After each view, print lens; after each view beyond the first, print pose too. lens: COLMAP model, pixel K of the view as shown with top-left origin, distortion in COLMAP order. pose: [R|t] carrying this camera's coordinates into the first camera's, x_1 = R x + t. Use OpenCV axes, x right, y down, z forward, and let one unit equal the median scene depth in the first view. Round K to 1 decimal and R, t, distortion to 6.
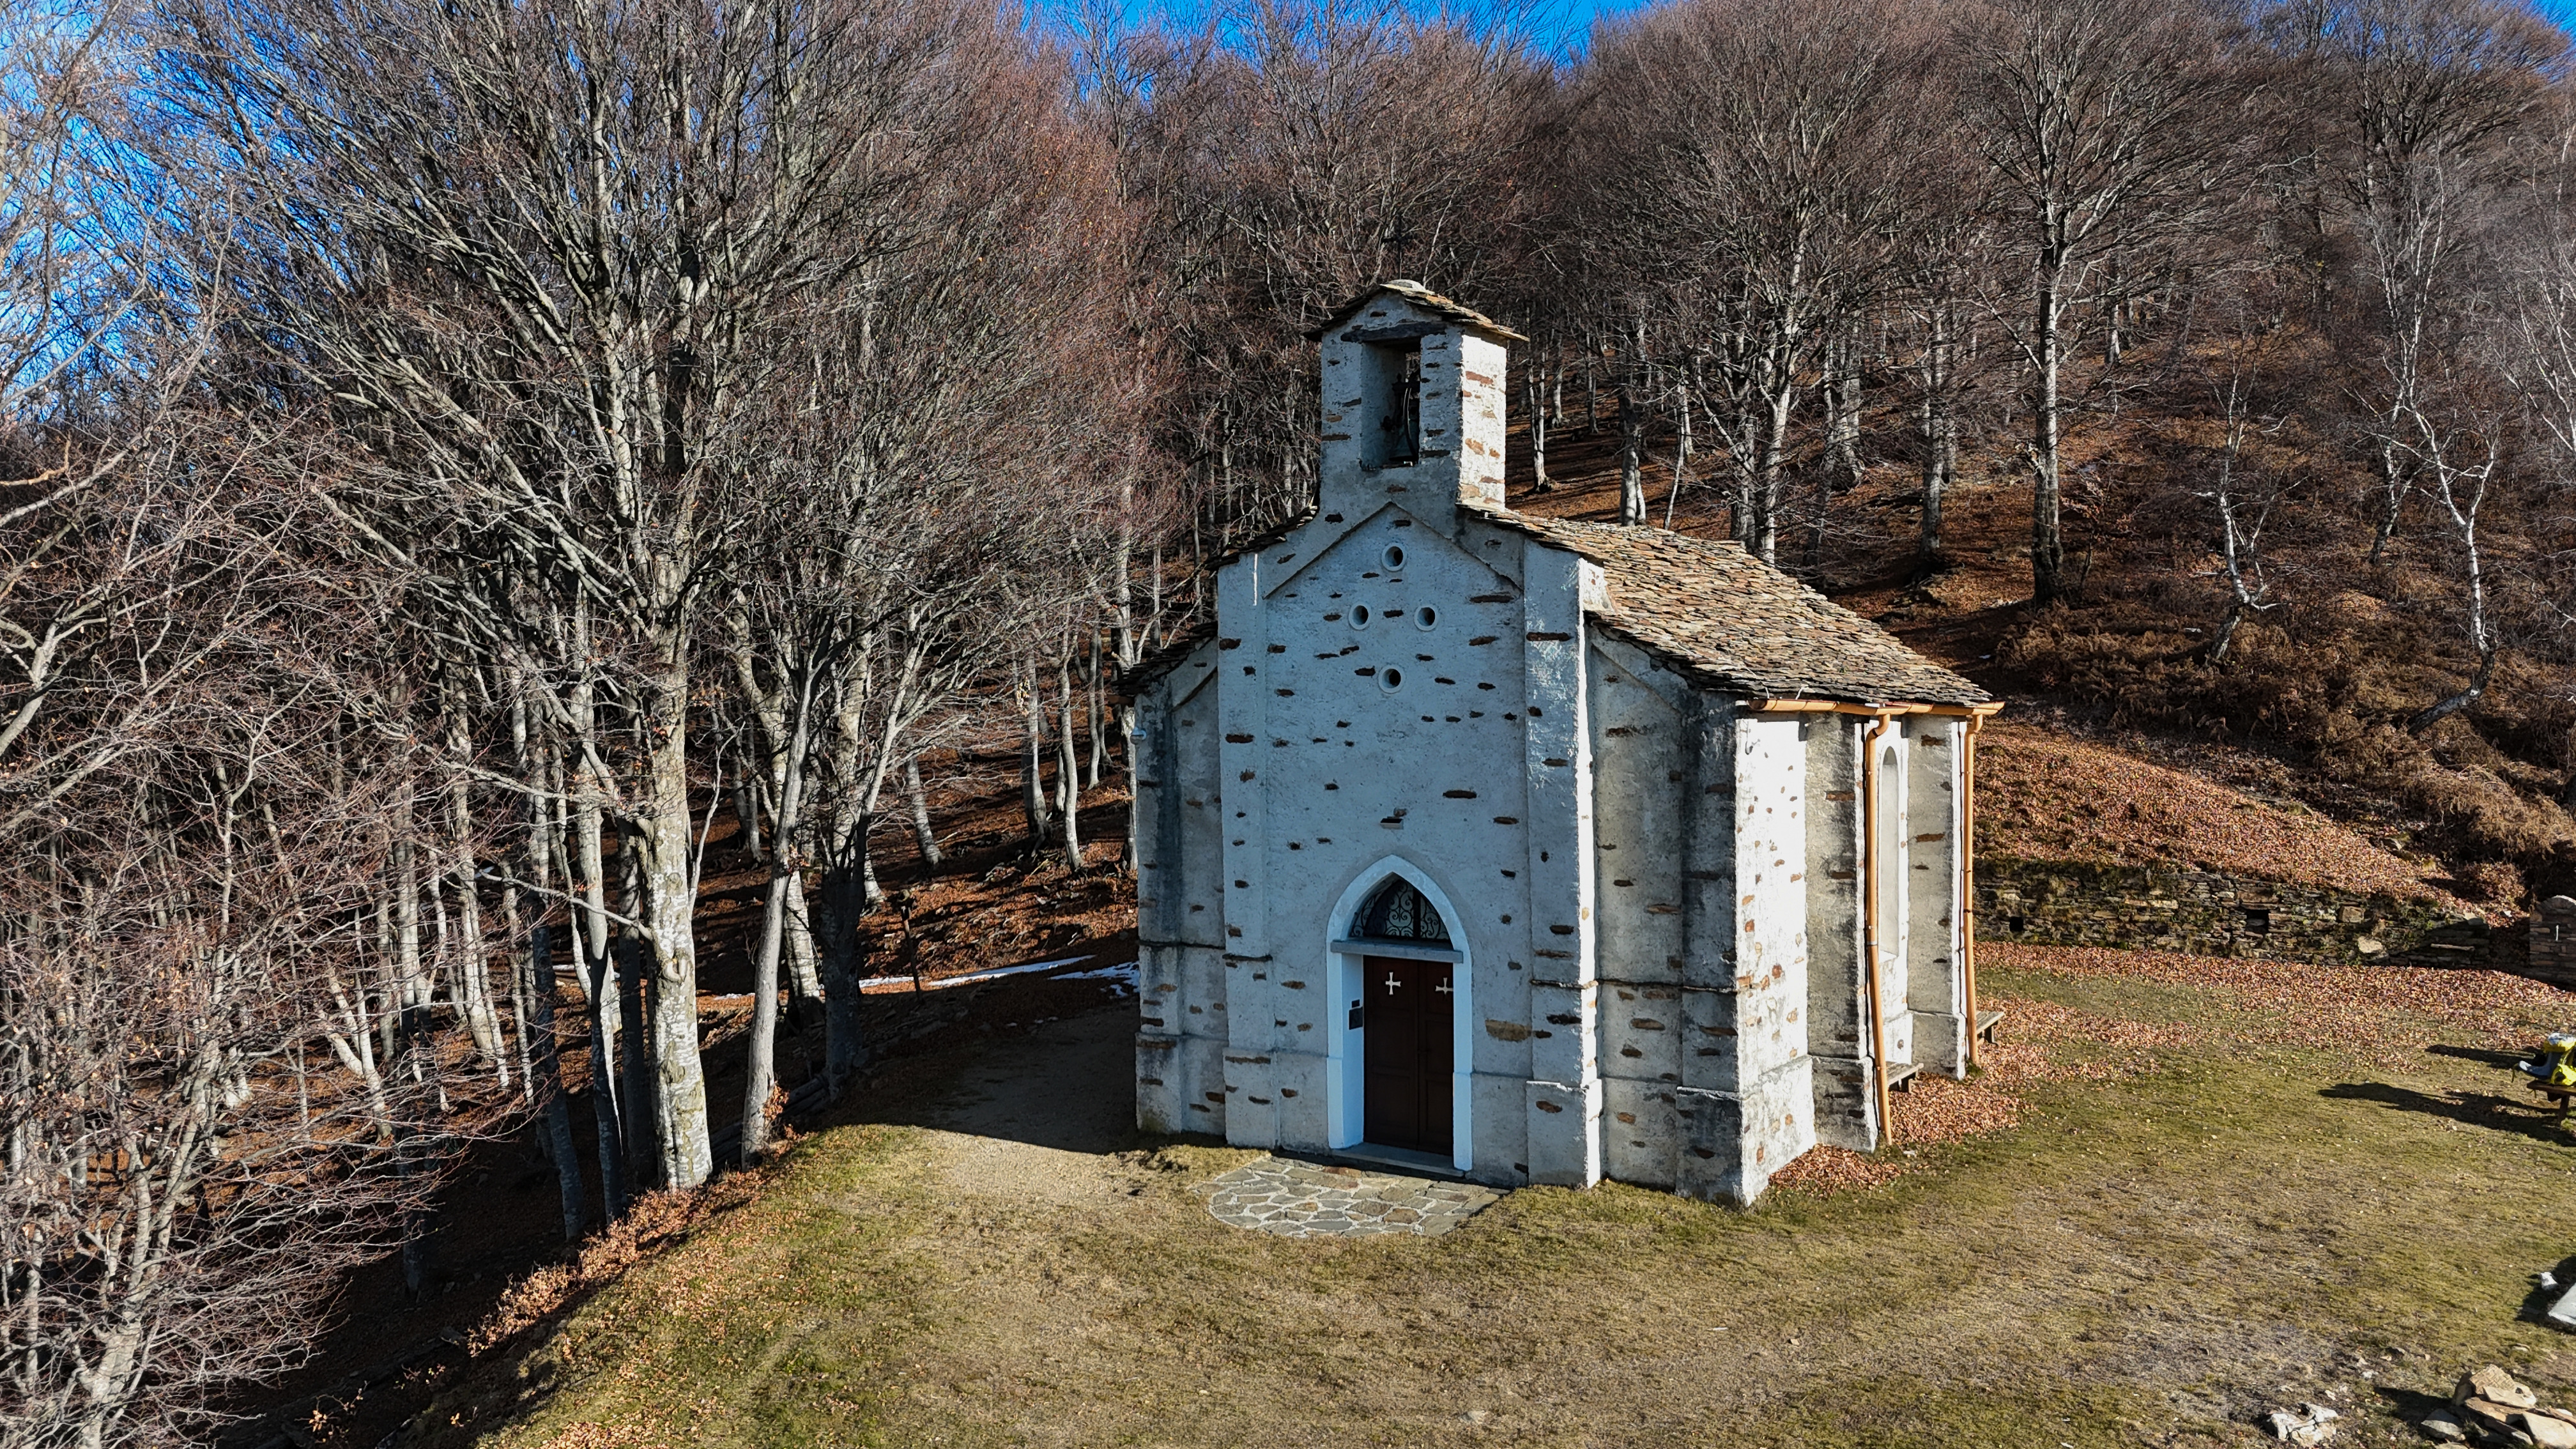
lens RADIAL K [[1929.2, 0, 1310.0], [0, 1929.2, 720.0], [0, 0, 1]] dist [0.049387, -0.005910]
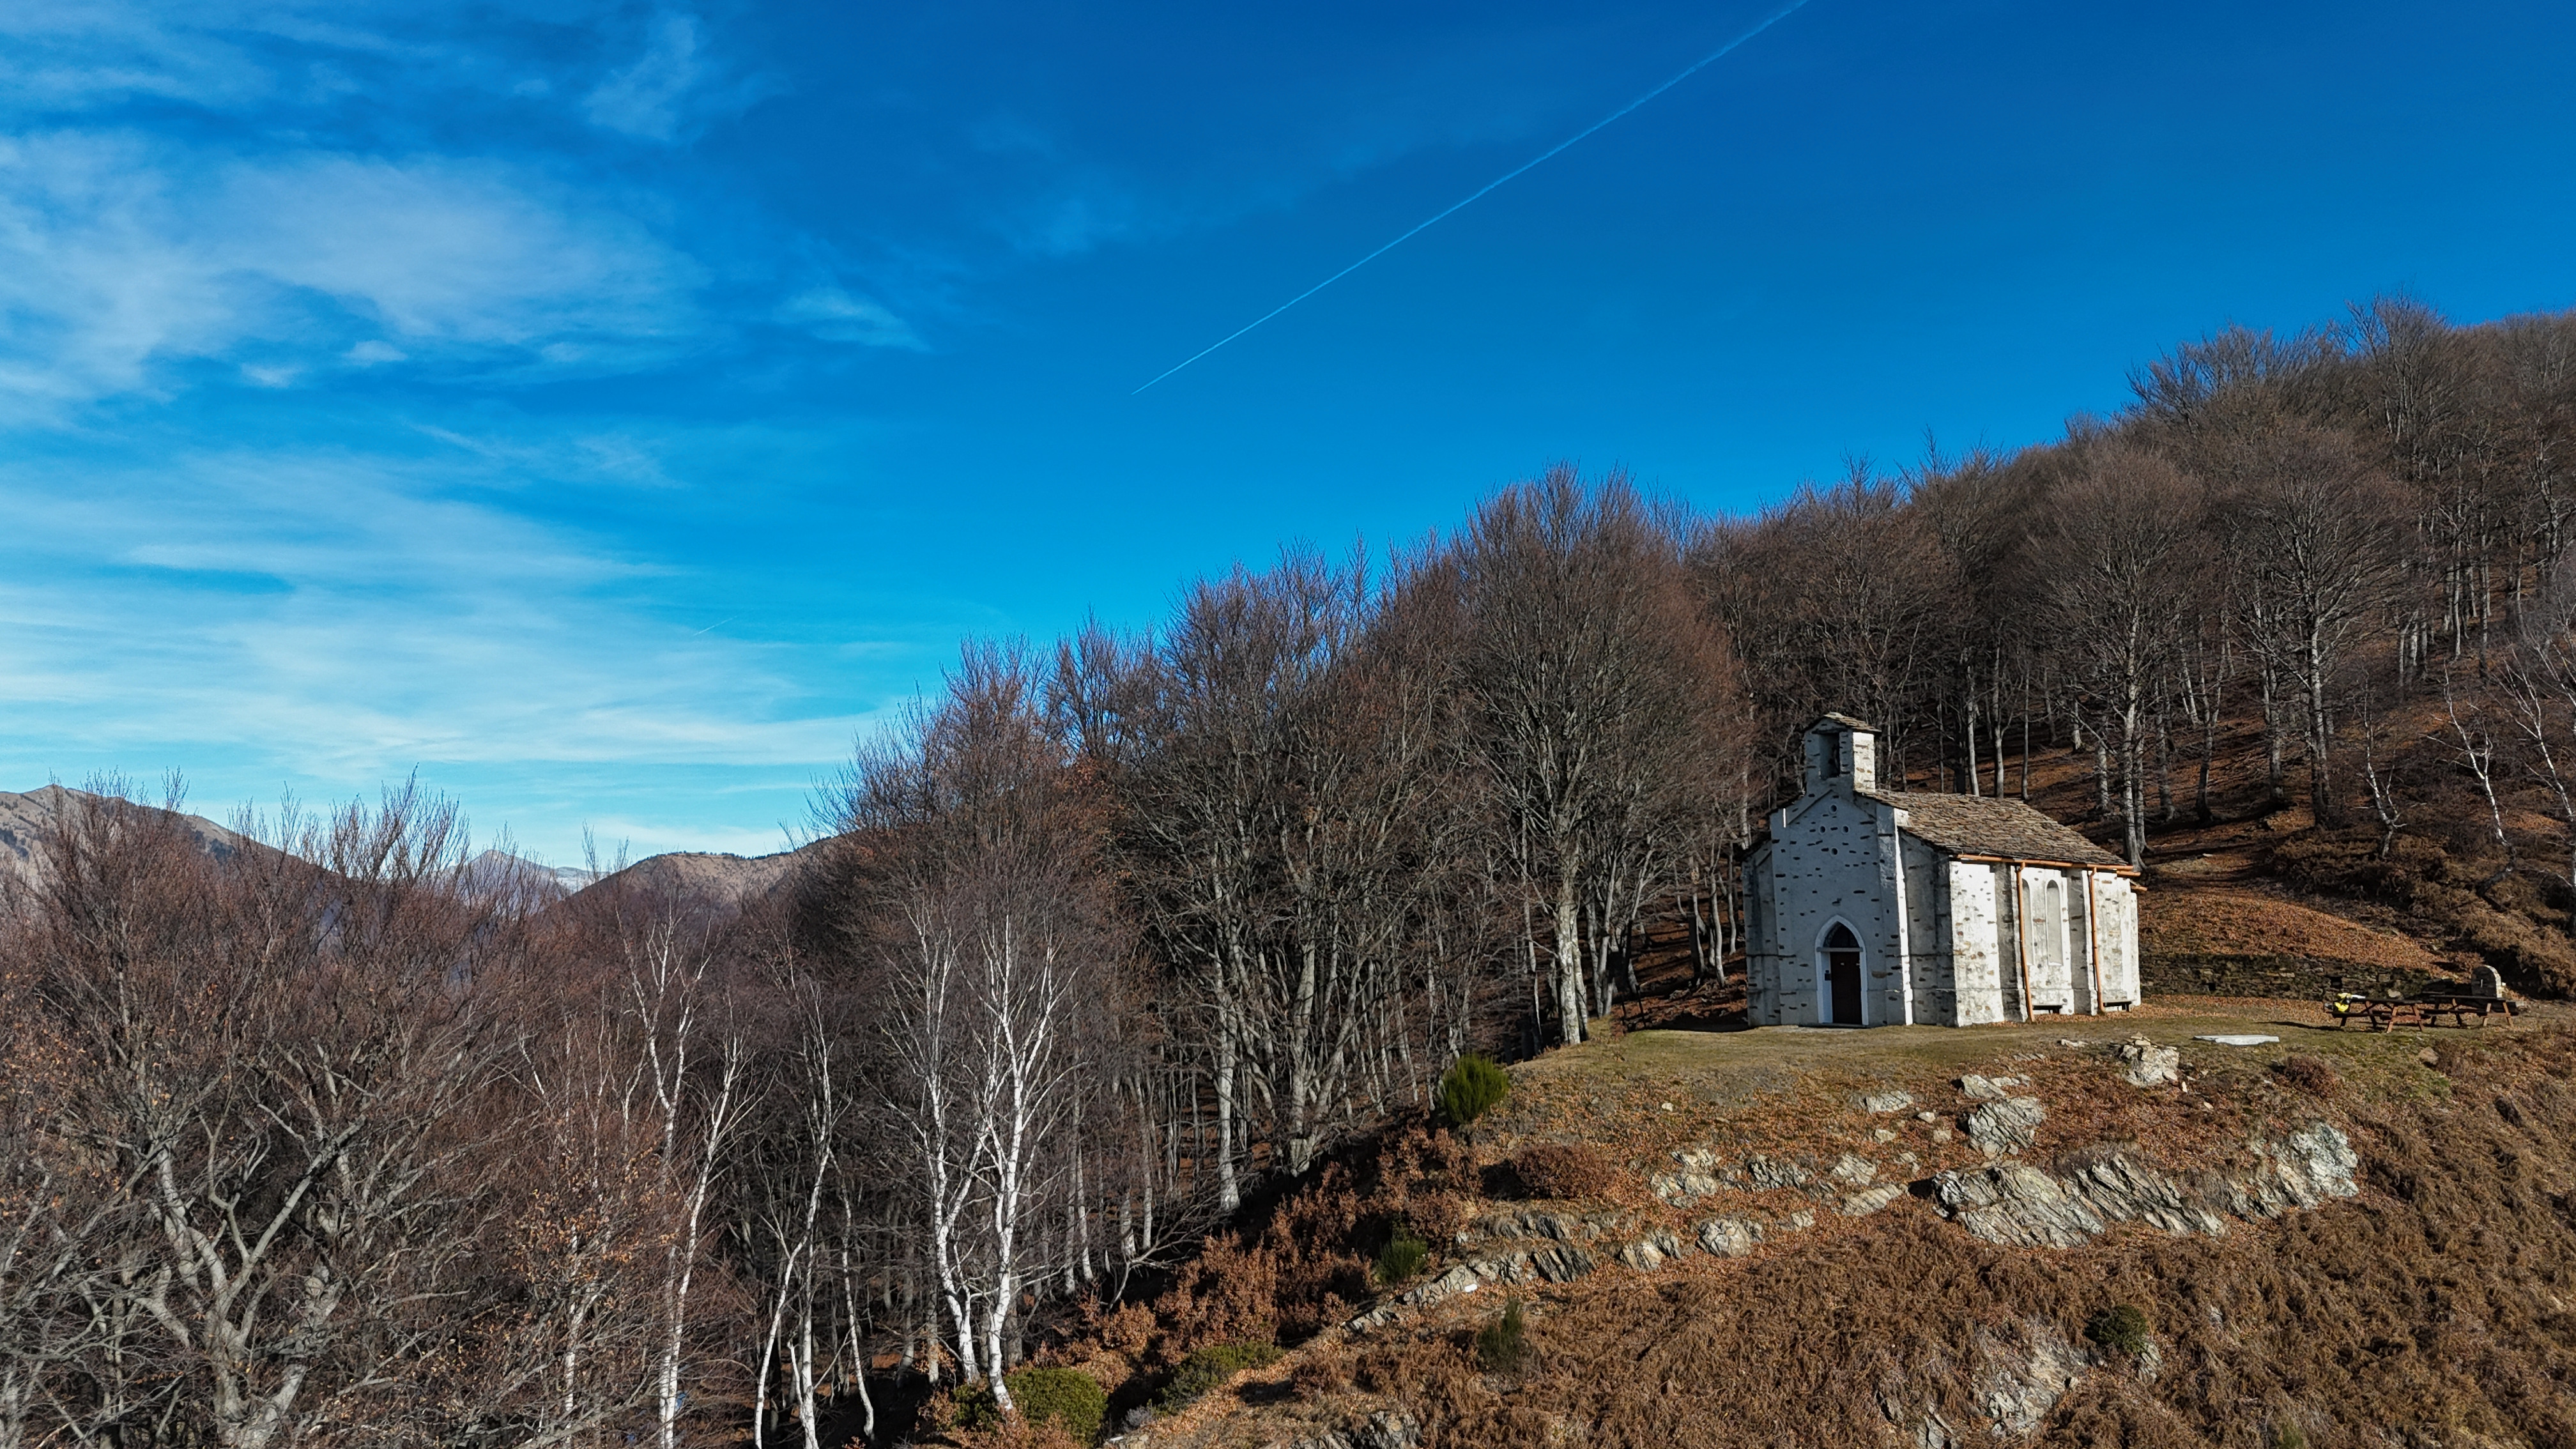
lens RADIAL K [[1929.2, 0, 1272.3], [0, 1929.2, 715.0], [0, 0, 1]] dist [0.049387, -0.005910]
pose [[0.940239, -0.039699, -0.338192, 0.228521], [-0.005940, 0.991117, -0.132857, 0.156305], [0.340463, 0.126926, 0.931652, -1.883436]]
